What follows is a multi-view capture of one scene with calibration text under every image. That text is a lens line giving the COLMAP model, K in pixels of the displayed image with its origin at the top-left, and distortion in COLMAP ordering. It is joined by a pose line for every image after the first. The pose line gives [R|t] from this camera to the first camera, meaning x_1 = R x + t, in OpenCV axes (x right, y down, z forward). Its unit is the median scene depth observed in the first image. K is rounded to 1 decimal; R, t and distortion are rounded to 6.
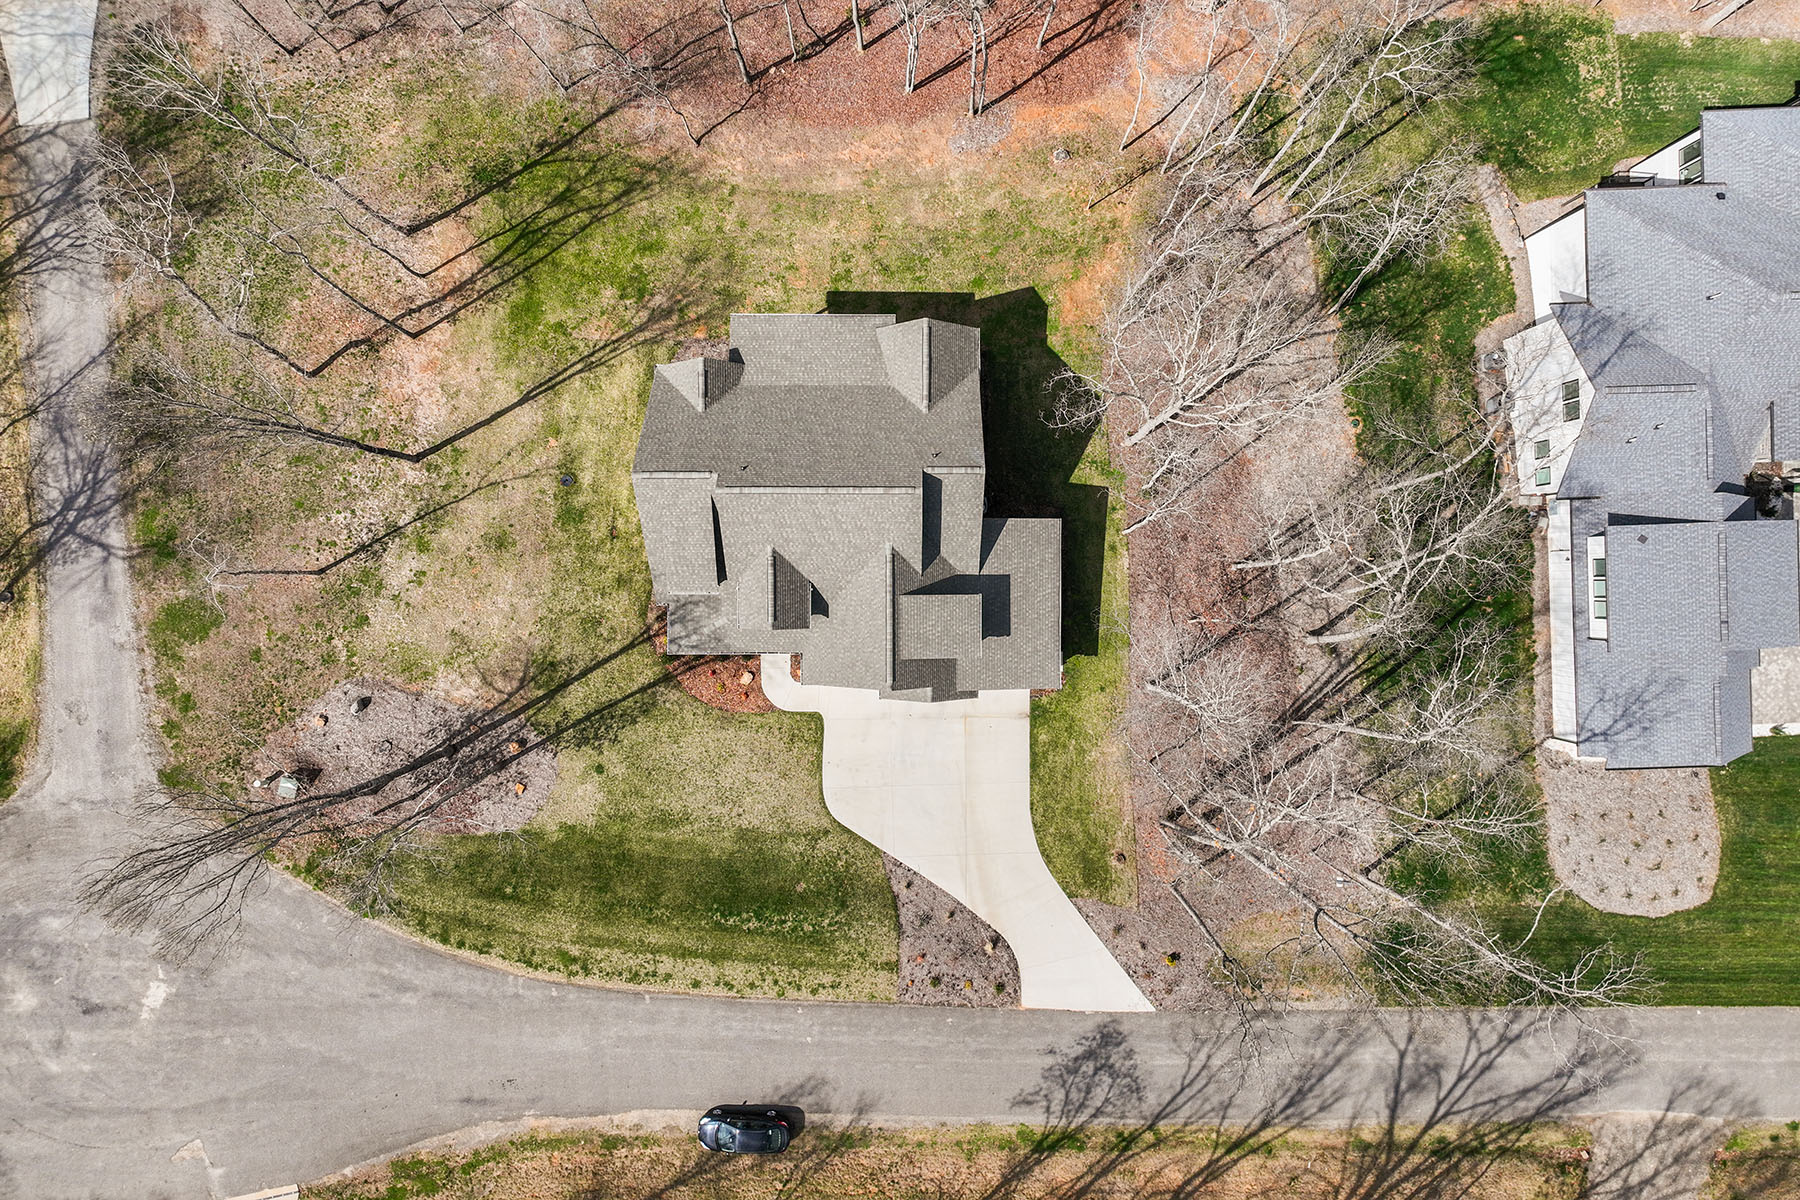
lens RADIAL K [[1271.9, 0, 900.9], [0, 1271.9, 595.8], [0, 0, 1]] dist [0.001946, 0.008443]
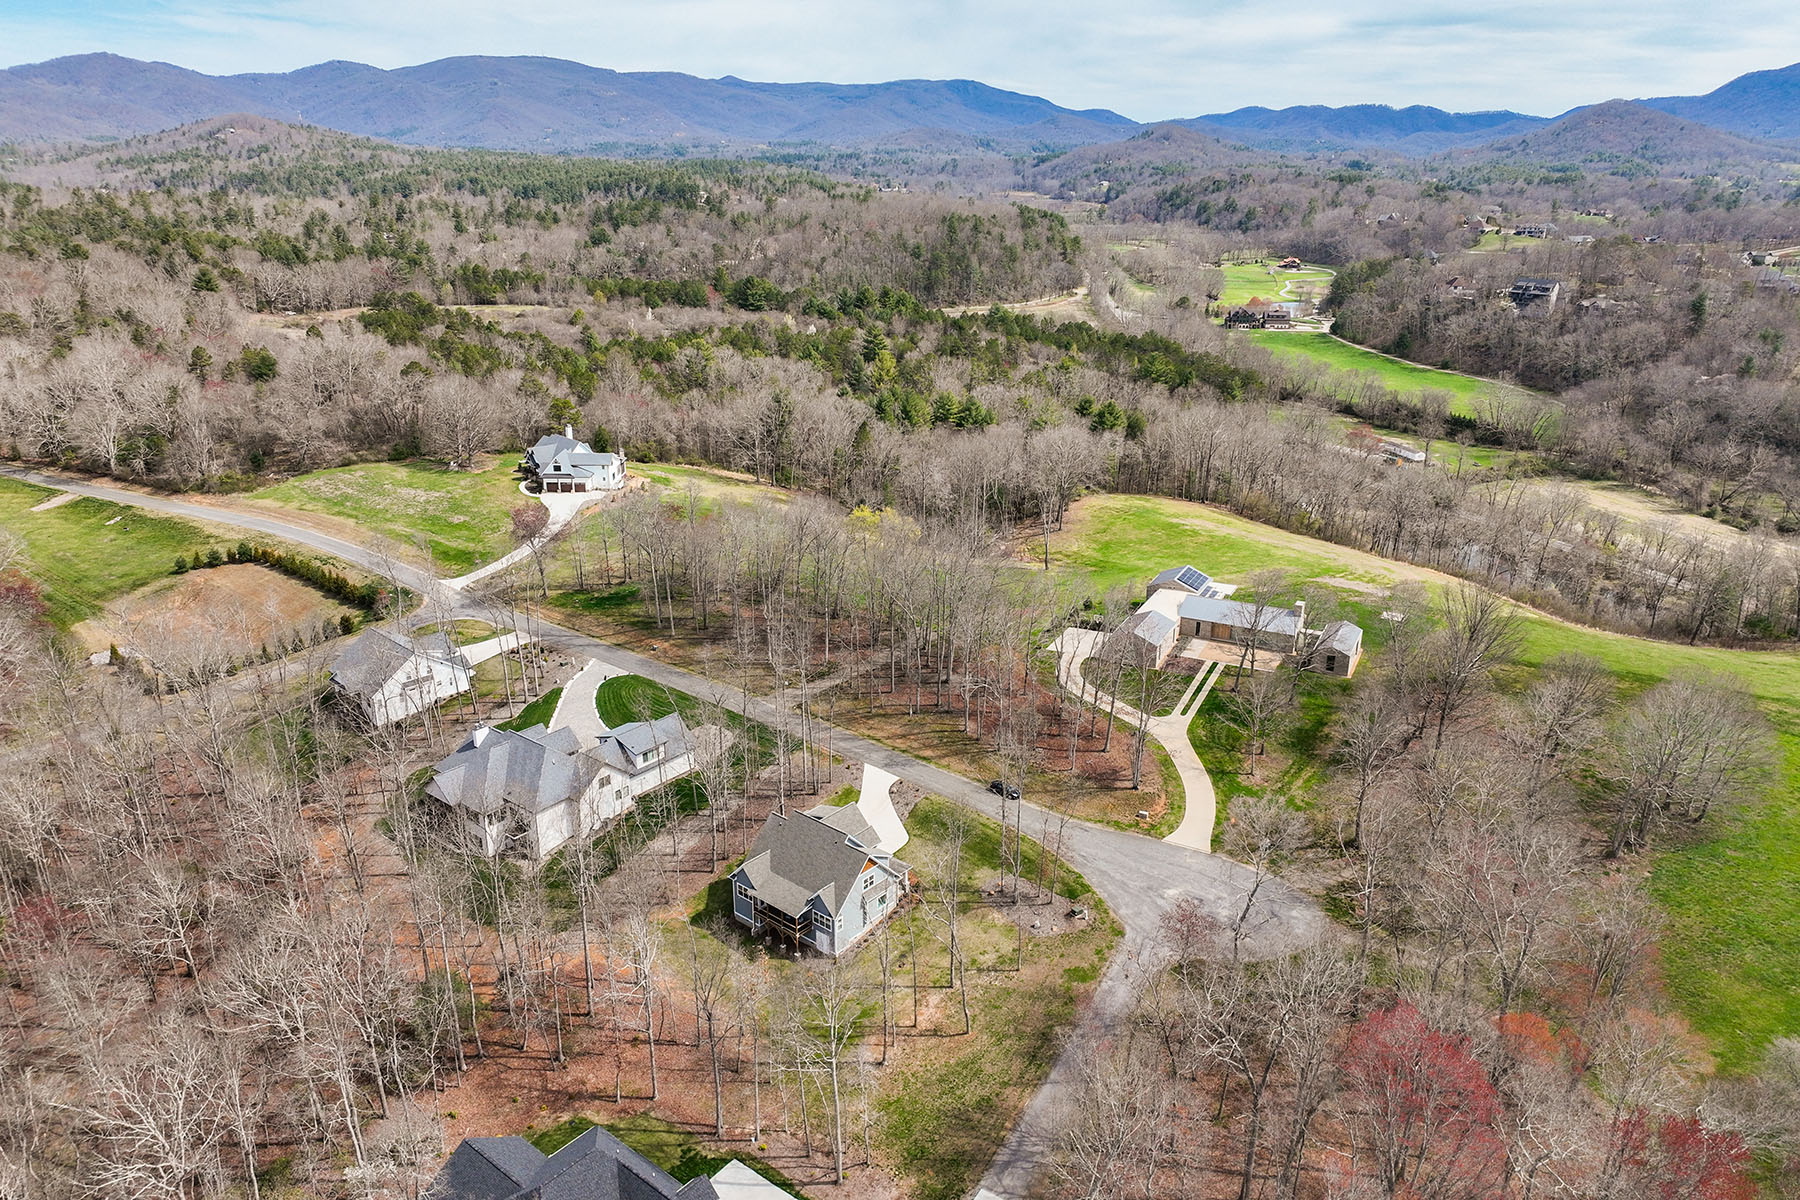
lens RADIAL K [[1271.9, 0, 899.0], [0, 1271.9, 596.5], [0, 0, 1]] dist [0.001946, 0.008443]
pose [[-0.754338, -0.221108, 0.618131, -1.498308], [0.656422, -0.267244, 0.705472, -1.497712], [0.009206, 0.937919, 0.346732, -0.326814]]
